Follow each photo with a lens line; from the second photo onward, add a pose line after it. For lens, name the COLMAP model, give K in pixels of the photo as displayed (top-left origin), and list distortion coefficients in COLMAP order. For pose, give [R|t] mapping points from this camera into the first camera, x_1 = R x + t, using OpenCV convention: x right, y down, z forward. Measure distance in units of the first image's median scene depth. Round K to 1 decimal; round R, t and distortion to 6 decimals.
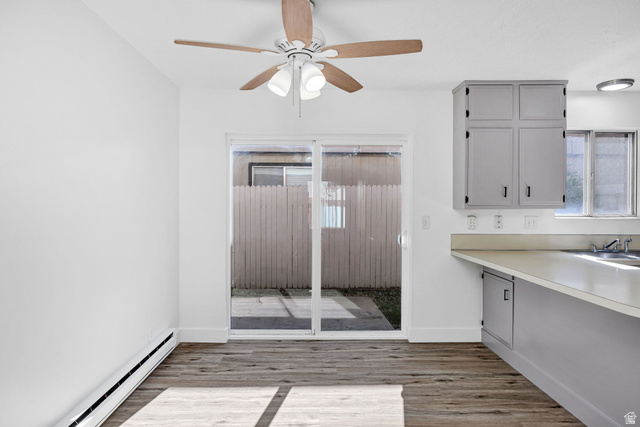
lens RADIAL K [[367.1, 0, 318.2], [0, 367.1, 207.4], [0, 0, 1]] dist [0.000273, 0.002319]
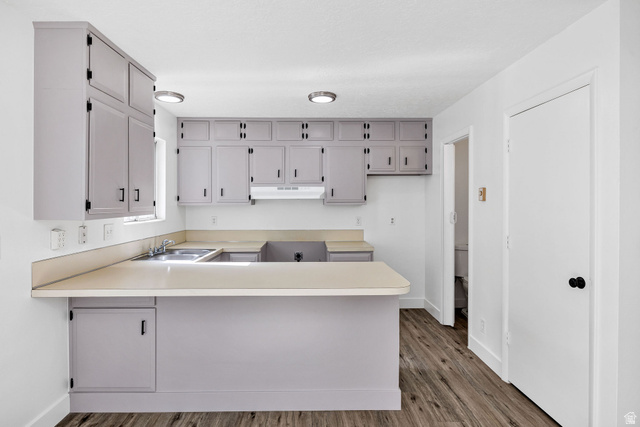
lens RADIAL K [[340.0, 0, 314.3], [0, 340.0, 203.2], [0, 0, 1]] dist [0.000326, -0.000673]
pose [[0.023758, -0.000375, 0.999718, -0.193212], [0.007029, 0.999975, 0.000208, -0.022066], [-0.999693, 0.007022, 0.023760, 0.580431]]
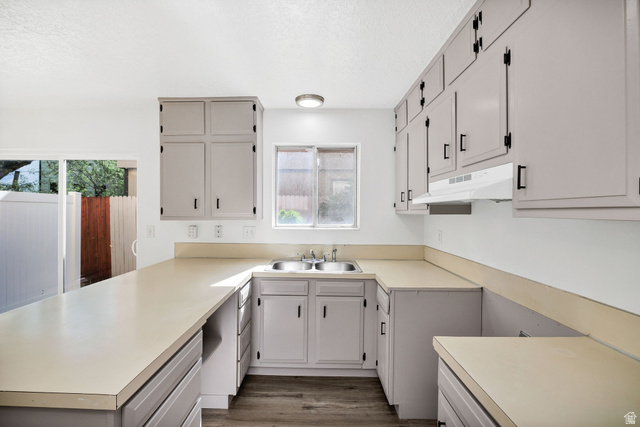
lens RADIAL K [[281.1, 0, 320.8], [0, 281.1, 213.8], [0, 0, 1]] dist [-0.003240, -0.000215]
pose [[0.999773, 0.004694, -0.020802, 0.876716], [-0.004572, 0.999972, 0.005910, -0.019967], [0.020829, -0.005814, 0.999766, 0.204602]]
